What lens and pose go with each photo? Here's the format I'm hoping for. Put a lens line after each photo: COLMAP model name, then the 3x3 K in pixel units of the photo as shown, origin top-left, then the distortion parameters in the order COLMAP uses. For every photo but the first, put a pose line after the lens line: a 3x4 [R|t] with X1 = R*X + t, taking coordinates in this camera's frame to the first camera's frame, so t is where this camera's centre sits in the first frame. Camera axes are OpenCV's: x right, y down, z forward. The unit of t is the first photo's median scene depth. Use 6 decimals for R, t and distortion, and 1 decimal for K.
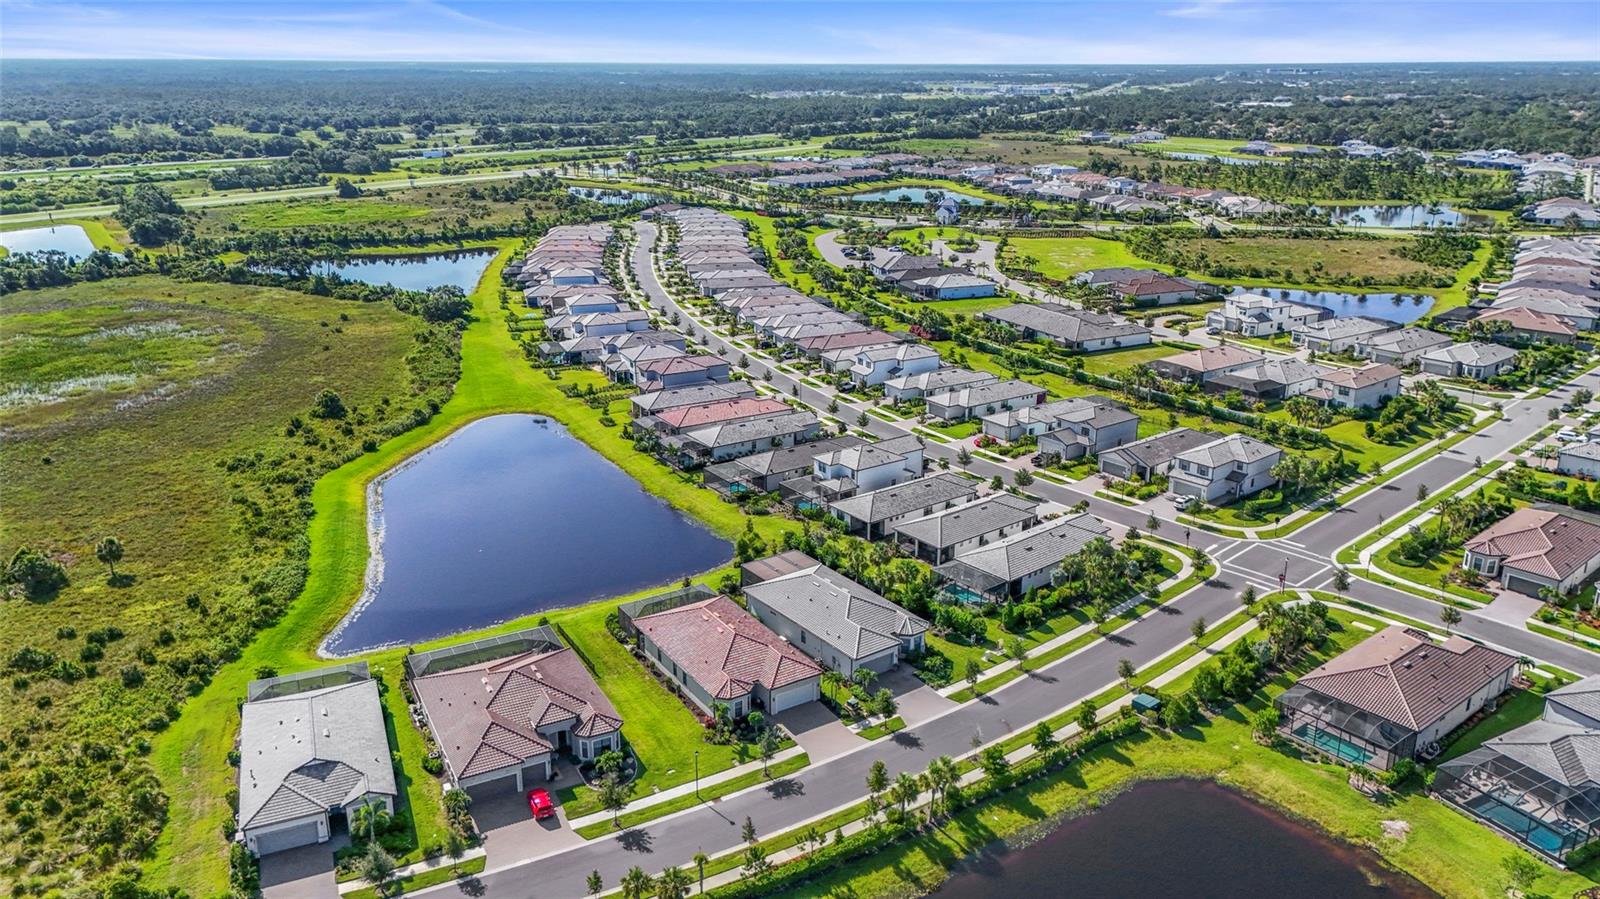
lens RADIAL K [[1171.8, 0, 800.0], [0, 1171.8, 449.5], [0, 0, 1]] dist [0.081418, -0.101019]
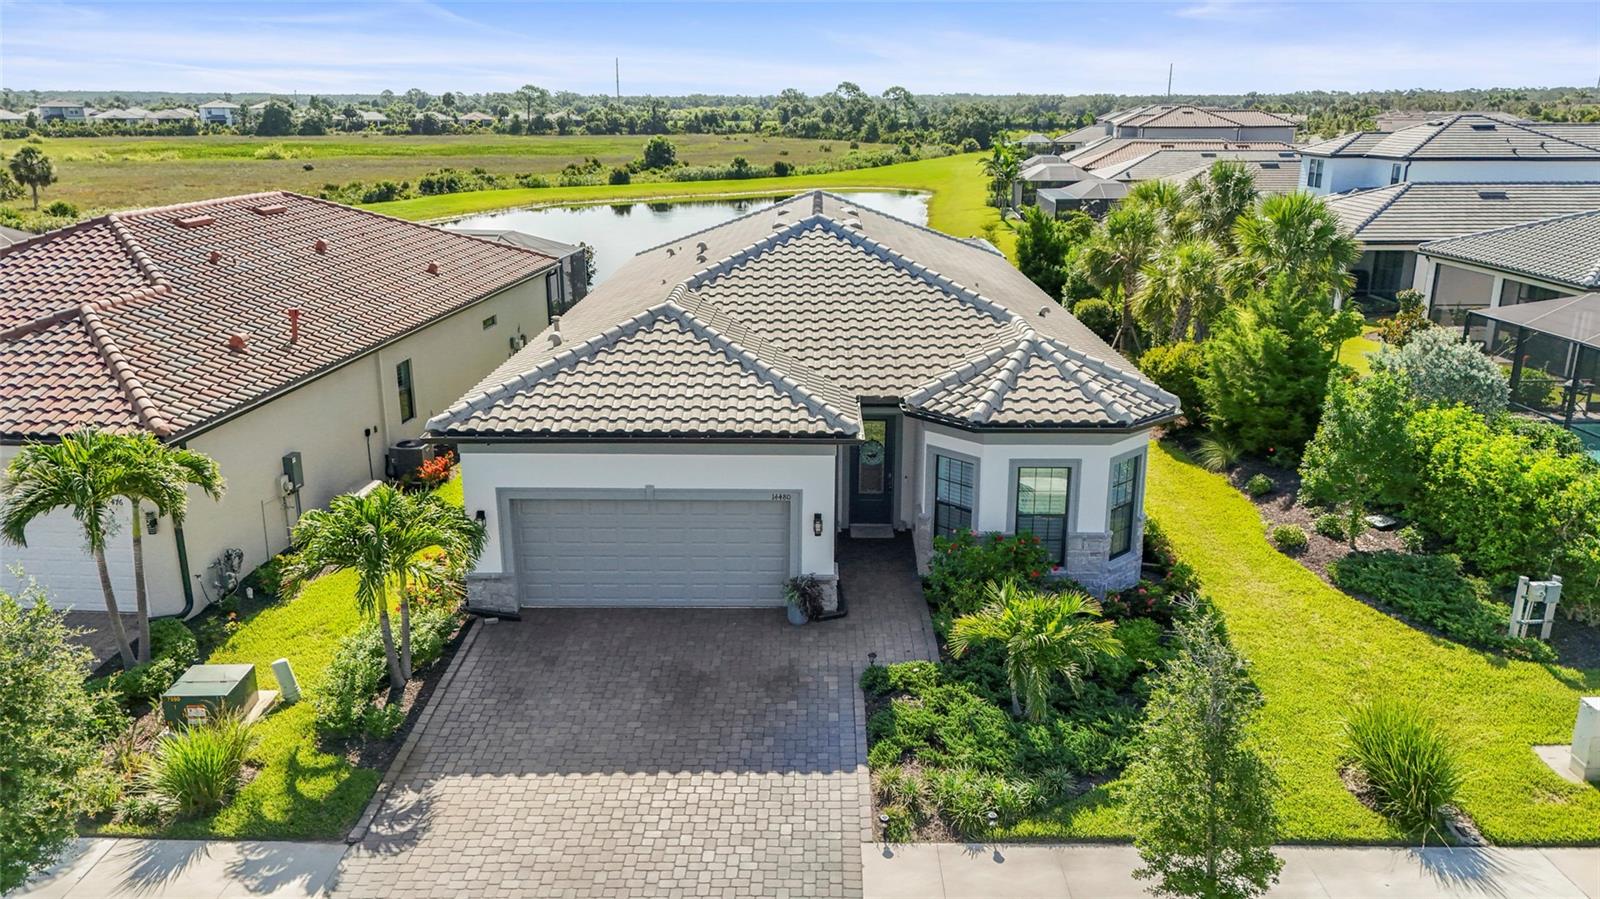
lens RADIAL K [[1168.7, 0, 802.6], [0, 1168.7, 475.8], [0, 0, 1]] dist [0.028611, -0.000513]
pose [[0.795680, 0.182089, -0.577700, 0.049663], [-0.190262, 0.980606, 0.047032, 0.050341], [0.575060, 0.072492, 0.814893, 0.271648]]
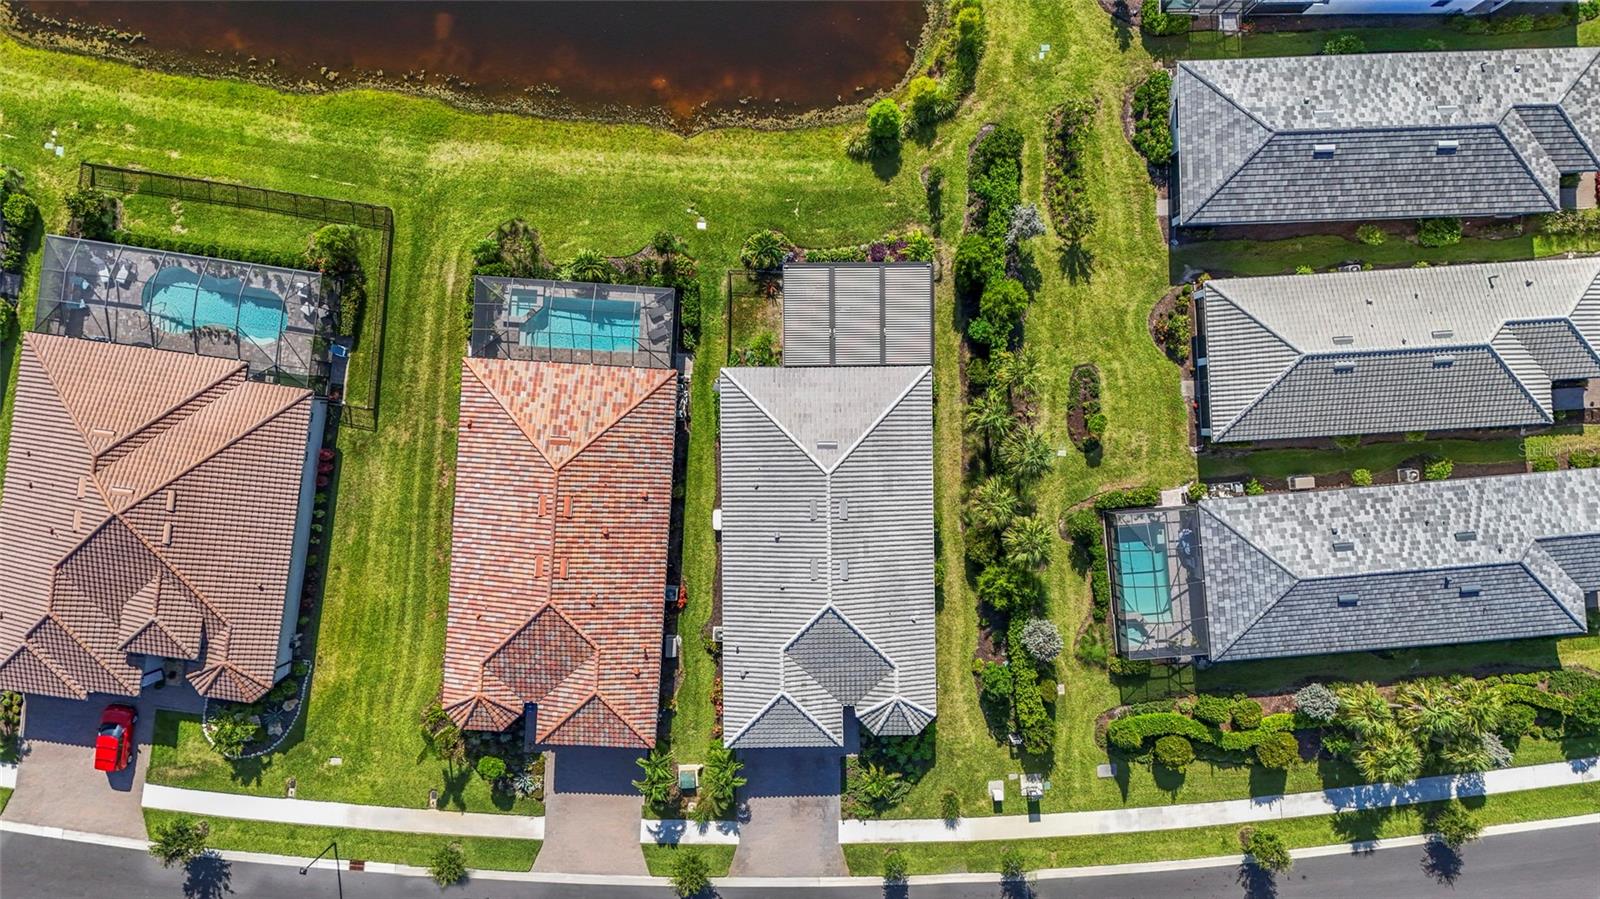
lens RADIAL K [[1171.8, 0, 800.0], [0, 1171.8, 449.5], [0, 0, 1]] dist [0.081418, -0.101019]
pose [[0.809558, 0.586817, 0.016178, -0.004753], [-0.195964, 0.244165, 0.949727, -0.111334], [0.553366, -0.772029, 0.312661, 0.285458]]
